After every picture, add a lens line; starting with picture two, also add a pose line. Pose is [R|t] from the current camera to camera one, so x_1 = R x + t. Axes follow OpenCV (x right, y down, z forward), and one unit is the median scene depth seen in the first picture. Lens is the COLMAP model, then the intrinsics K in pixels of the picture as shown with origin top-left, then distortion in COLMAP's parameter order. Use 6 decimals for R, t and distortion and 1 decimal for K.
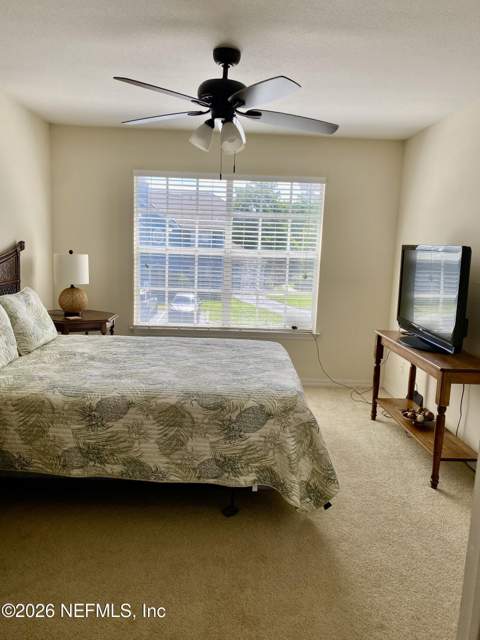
lens RADIAL K [[487.6, 0, 242.9], [0, 487.6, 321.0], [0, 0, 1]] dist [0.019045, -0.014509]
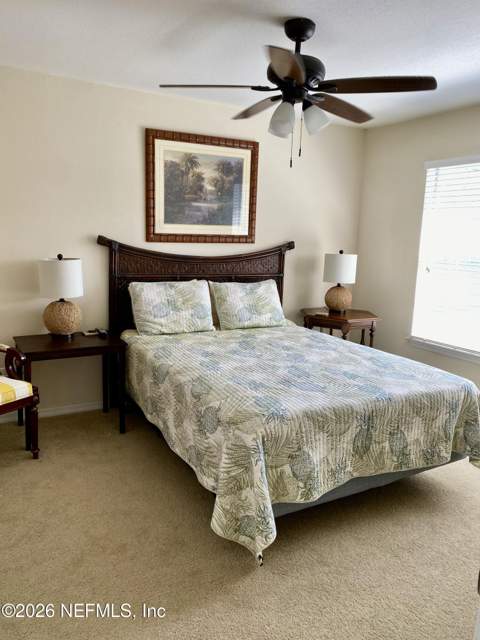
lens RADIAL K [[487.6, 0, 228.0], [0, 487.6, 318.6], [0, 0, 1]] dist [0.019045, -0.014509]
pose [[0.428928, 0.130849, -0.893812, 0.536487], [-0.157941, 0.985076, 0.068415, -0.037970], [0.889424, 0.111825, 0.443193, 0.374317]]
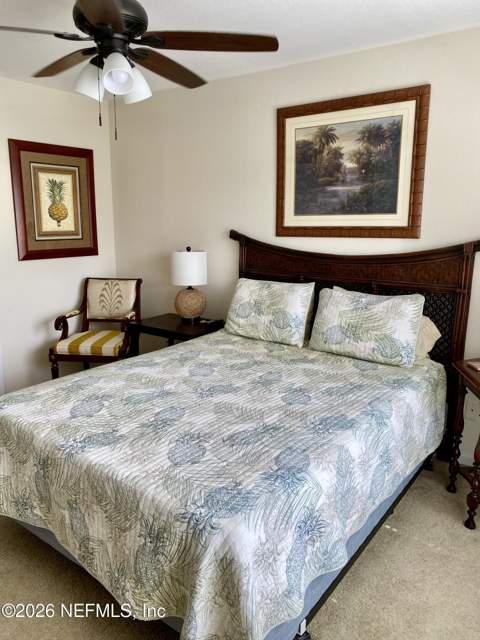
lens RADIAL K [[487.6, 0, 228.2], [0, 487.6, 316.1], [0, 0, 1]] dist [0.019045, -0.014509]
pose [[-0.643368, 0.103634, -0.758510, 0.309448], [-0.154084, 0.952990, 0.260899, -0.178836], [0.749890, 0.284728, -0.597155, 1.168430]]
